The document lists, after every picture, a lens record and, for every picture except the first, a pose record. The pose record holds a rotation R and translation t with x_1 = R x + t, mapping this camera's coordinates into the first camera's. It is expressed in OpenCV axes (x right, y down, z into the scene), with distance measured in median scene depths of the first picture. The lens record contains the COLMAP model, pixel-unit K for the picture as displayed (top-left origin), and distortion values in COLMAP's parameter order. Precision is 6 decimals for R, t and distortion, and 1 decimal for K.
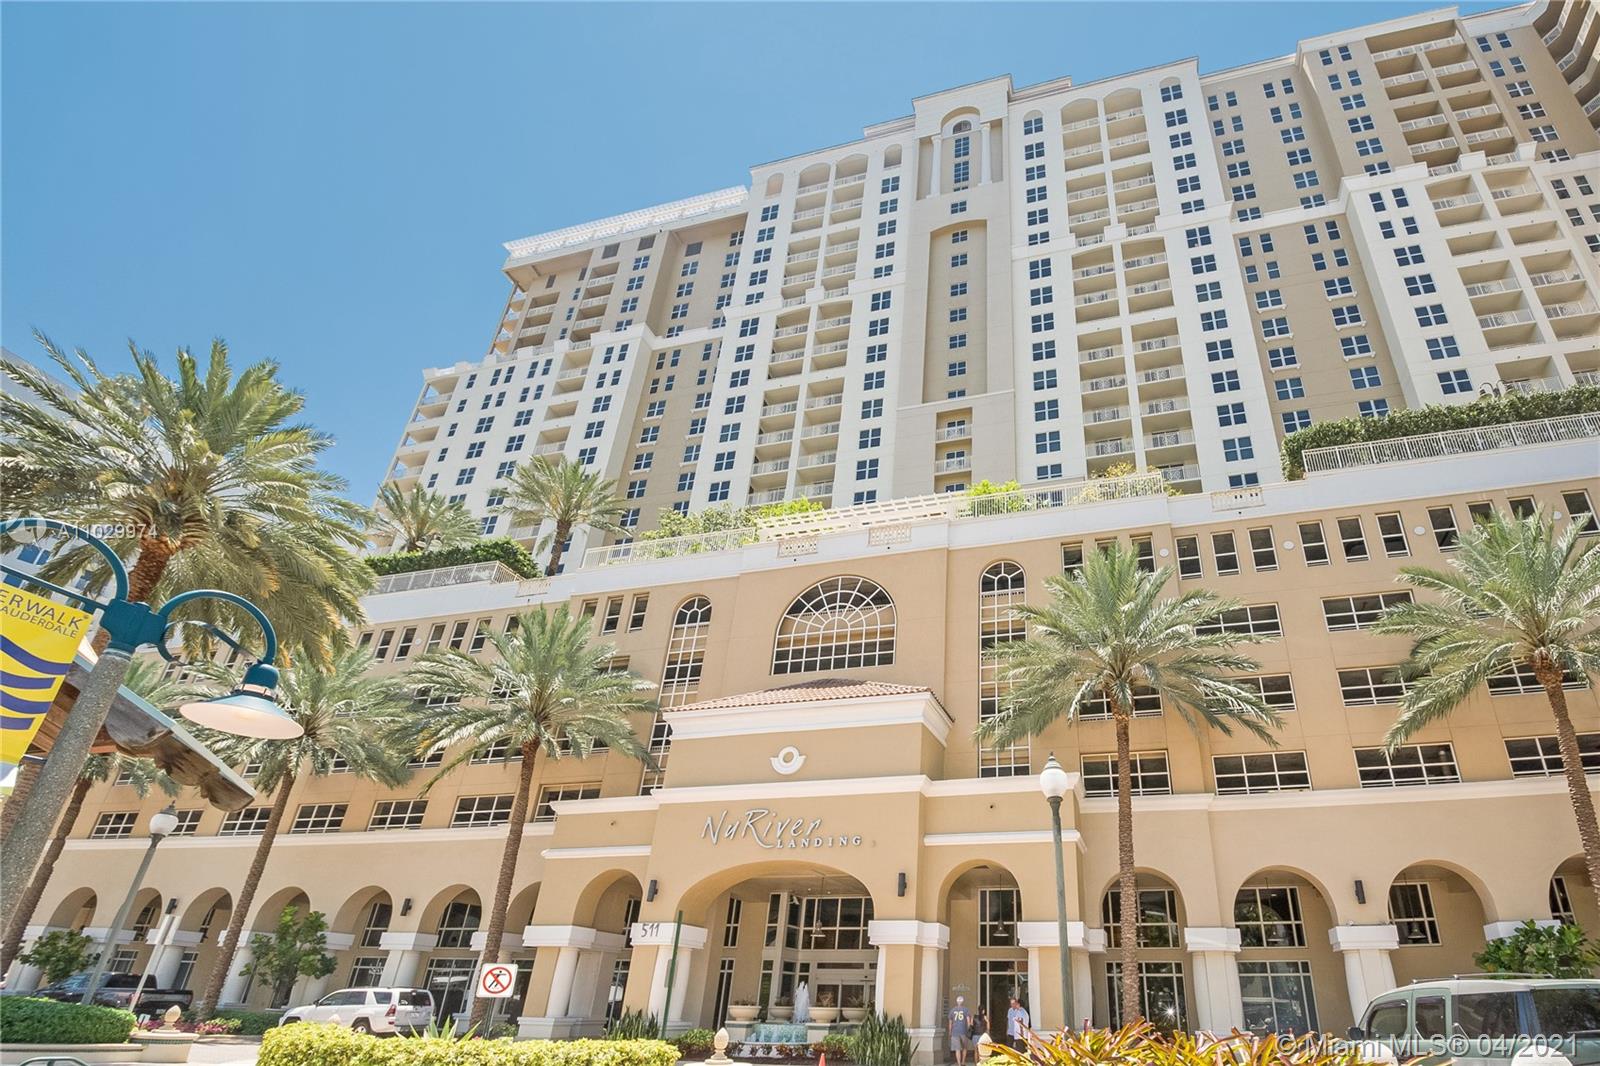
lens RADIAL K [[712.4, 0, 800.4], [0, 712.4, 680.4], [0, 0, 1]] dist [-0.000594, -0.005043]
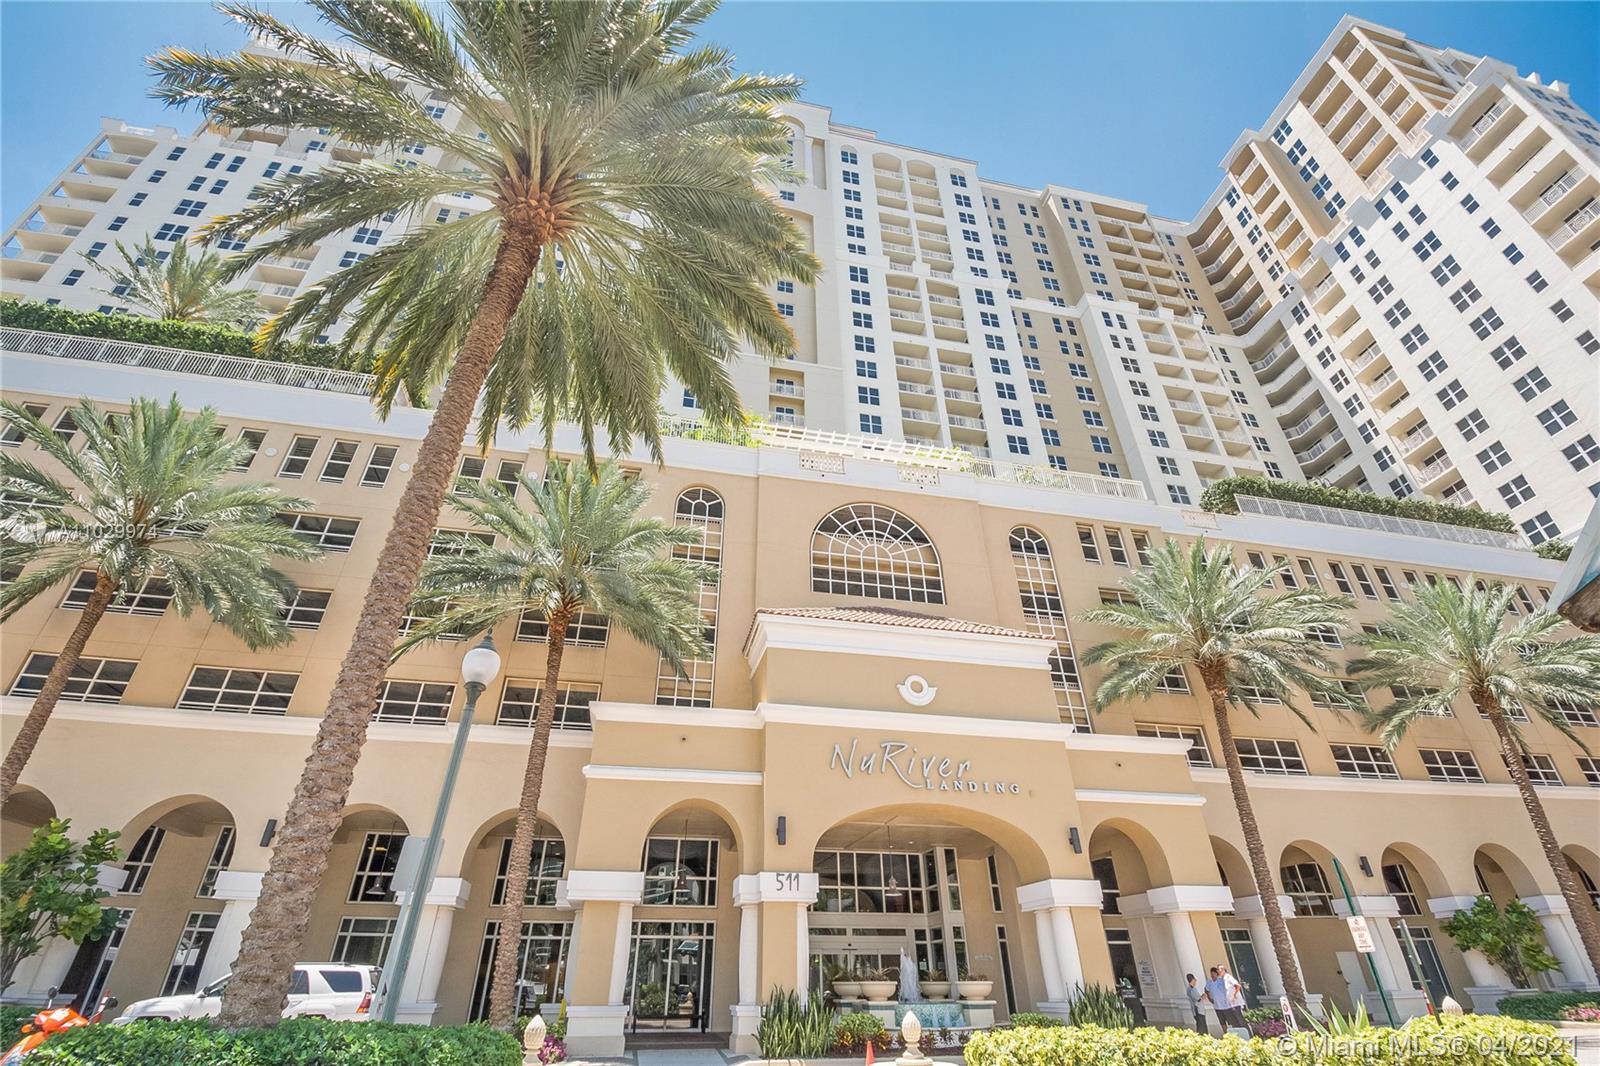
lens RADIAL K [[716.3, 0, 800.0], [0, 716.3, 533.0], [0, 0, 1]] dist [0.001206, -0.013094]
pose [[0.898335, 0.218035, 0.381385, -0.406246], [-0.169080, 0.972868, -0.157921, 0.064374], [-0.405470, 0.077382, 0.910827, 0.162586]]
